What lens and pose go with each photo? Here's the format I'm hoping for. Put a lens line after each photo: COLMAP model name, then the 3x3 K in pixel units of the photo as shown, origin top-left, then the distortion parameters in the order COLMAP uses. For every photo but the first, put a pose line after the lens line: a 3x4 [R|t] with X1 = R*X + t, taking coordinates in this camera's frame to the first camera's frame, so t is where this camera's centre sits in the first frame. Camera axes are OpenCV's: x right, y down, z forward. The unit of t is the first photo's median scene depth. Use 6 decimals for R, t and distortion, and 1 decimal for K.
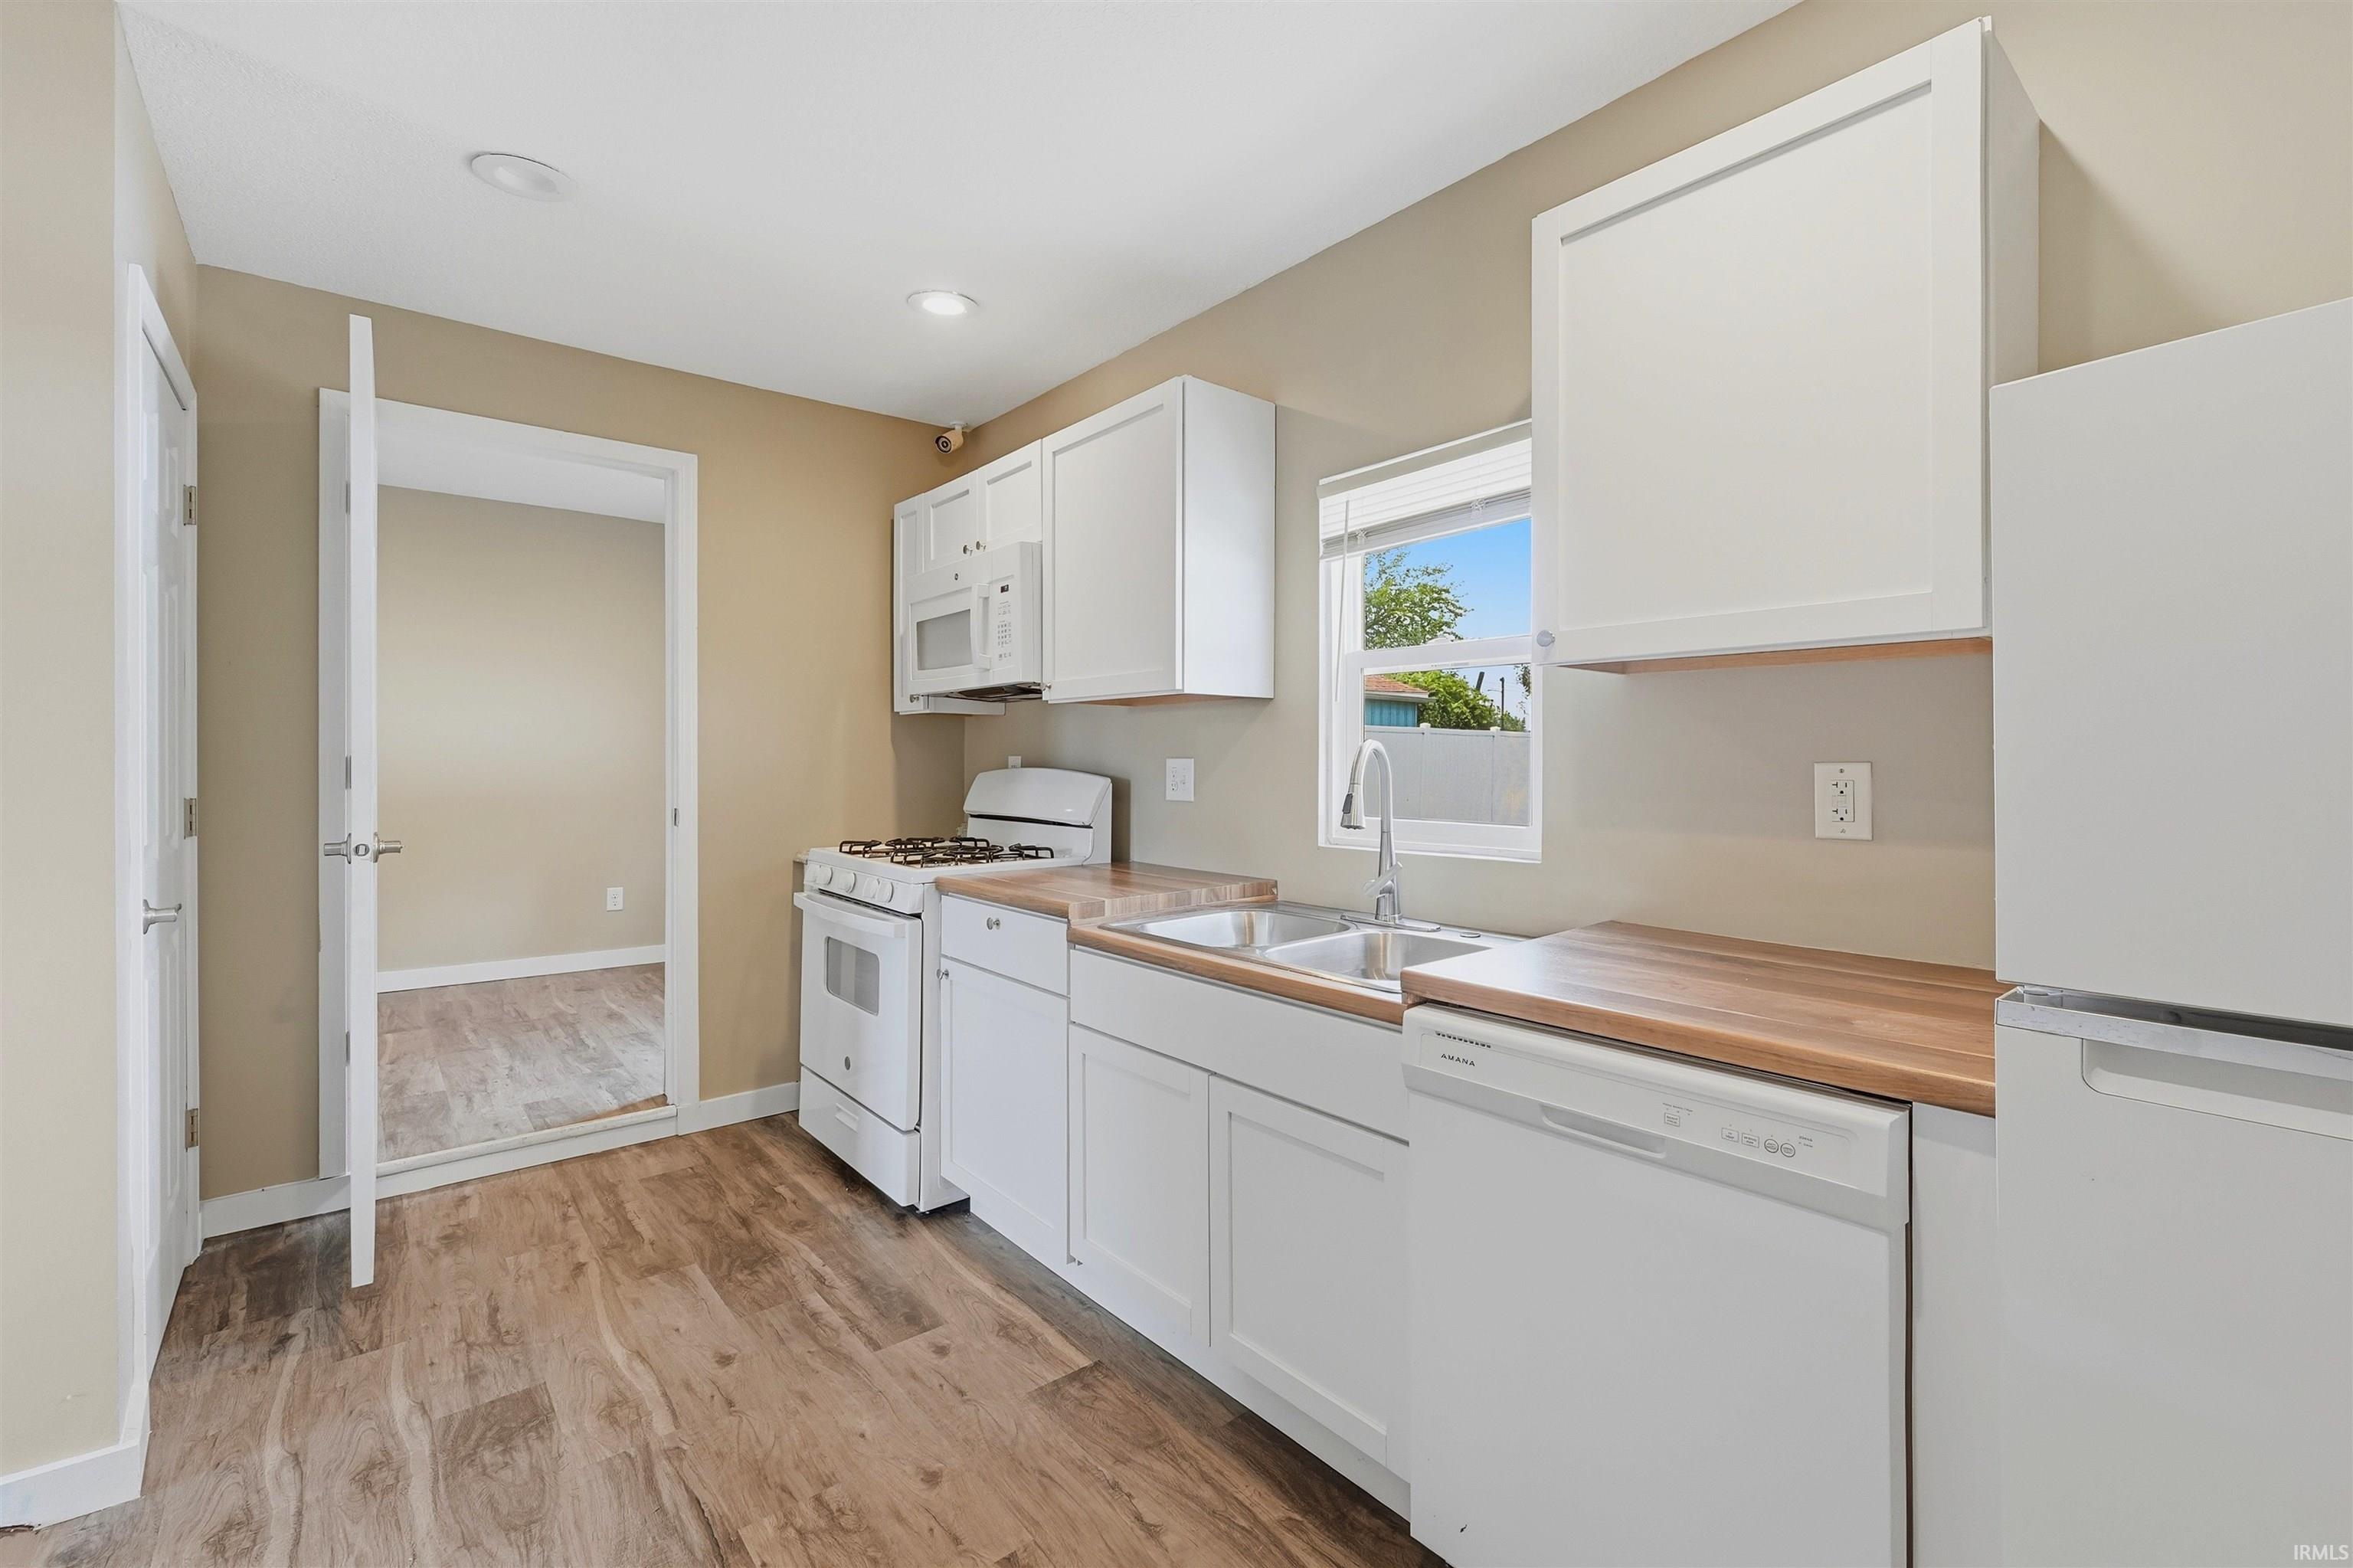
lens RADIAL K [[999.5, 0, 1181.4], [0, 999.5, 759.5], [0, 0, 1]] dist [-0.008930, 0.000320]
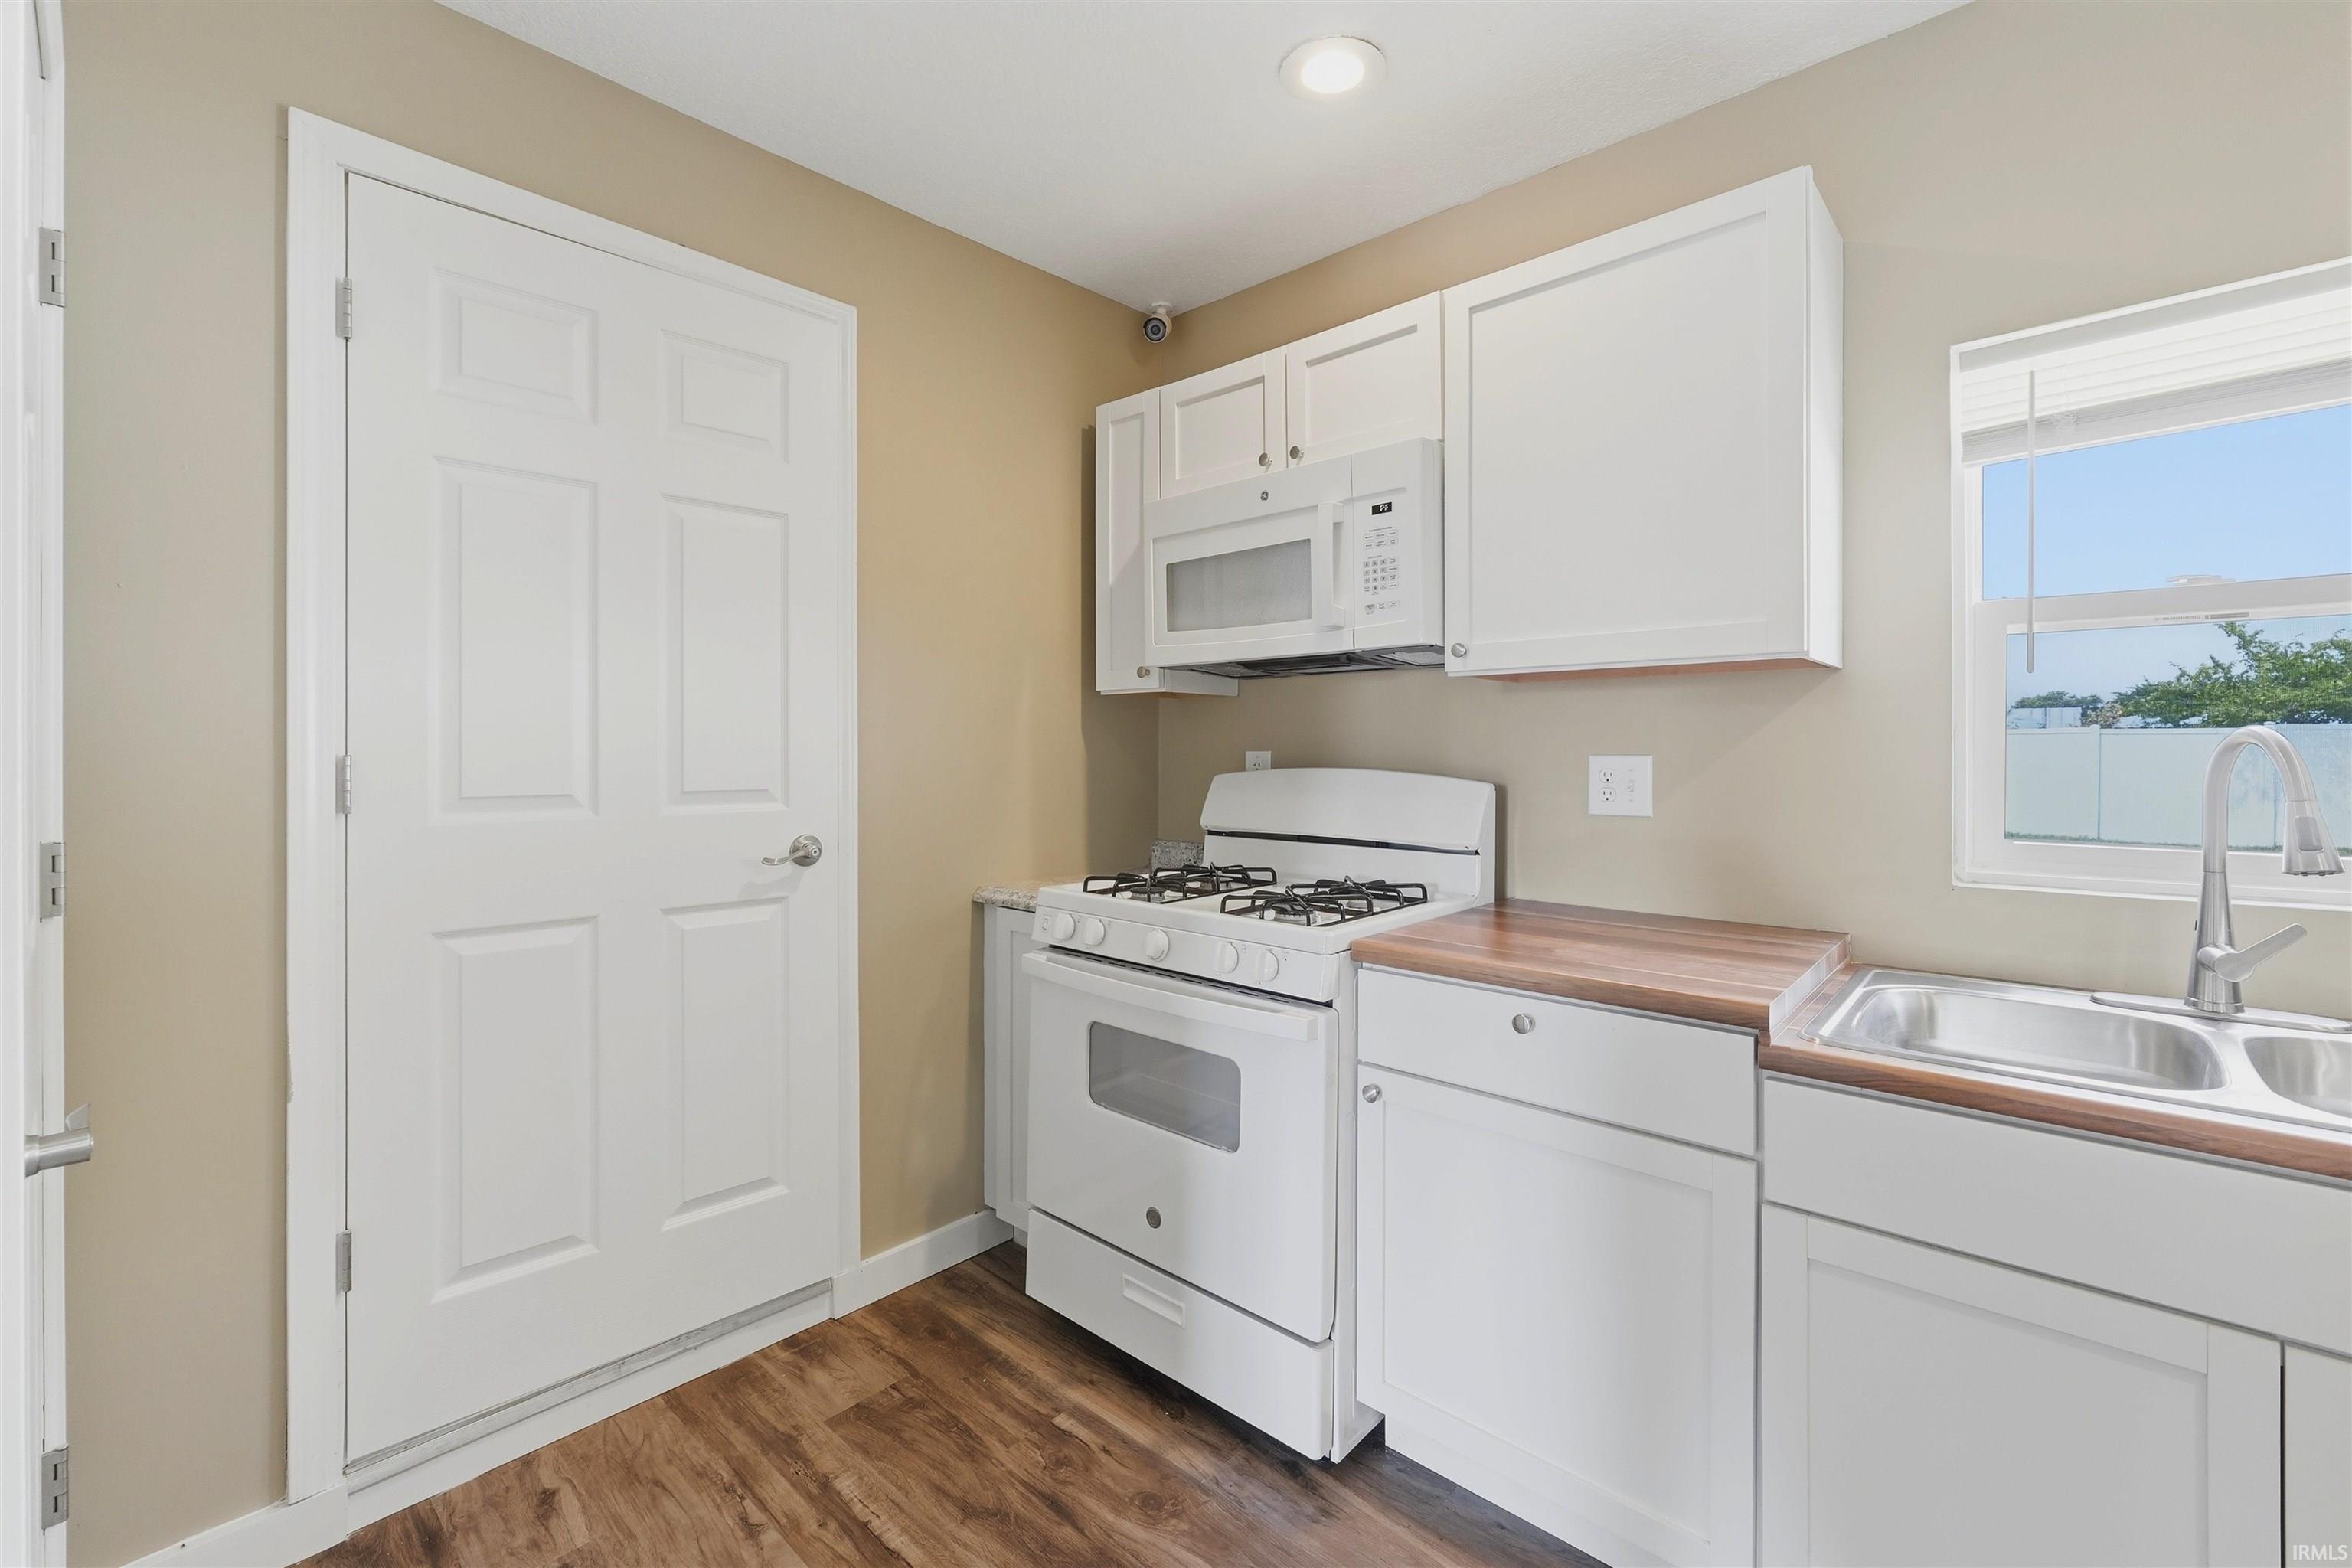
lens RADIAL K [[995.2, 0, 1170.1], [0, 995.2, 749.5], [0, 0, 1]] dist [-0.000137, 0.000437]
pose [[0.992040, -0.001914, 0.125905, -0.442653], [0.002094, 0.999997, -0.001291, -0.005813], [-0.125902, 0.001545, 0.992041, 0.373132]]
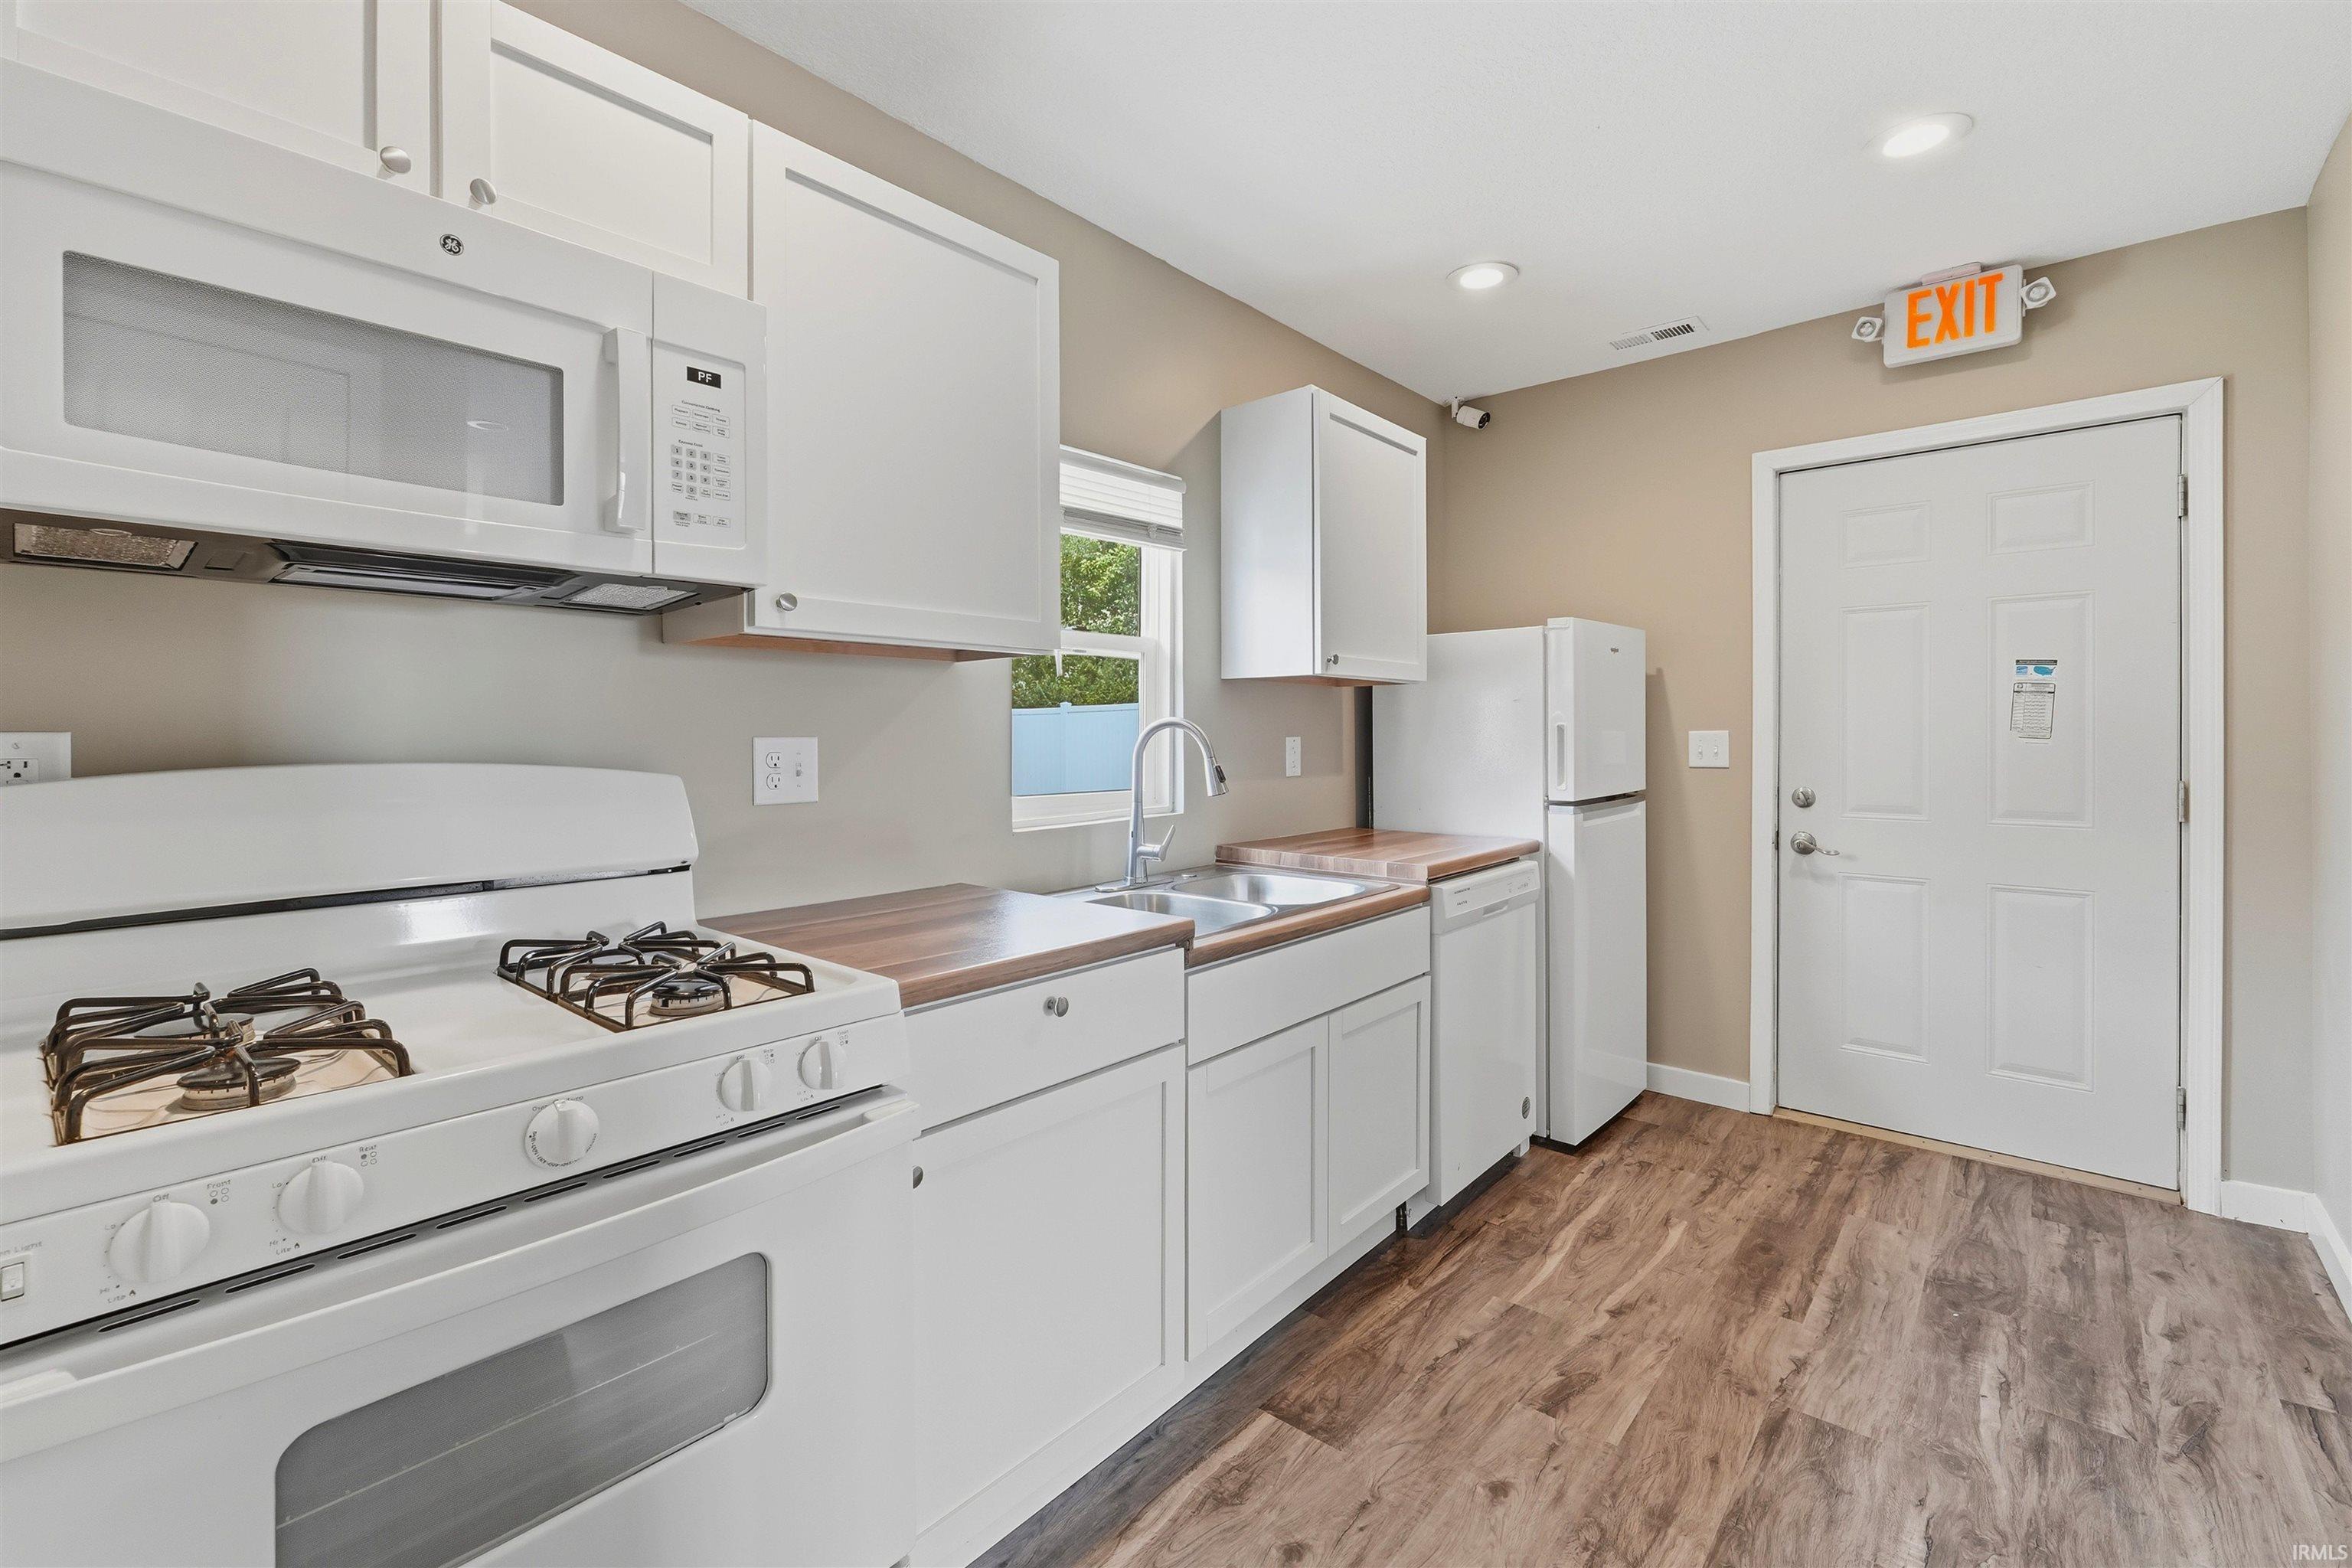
lens RADIAL K [[999.3, 0, 1174.0], [0, 999.3, 734.7], [0, 0, 1]] dist [-0.008746, 0.000124]
pose [[-0.154061, -0.001968, 0.988059, -0.733476], [0.003761, 0.999990, 0.002579, -0.003804], [-0.988054, 0.004113, -0.154052, 0.930914]]
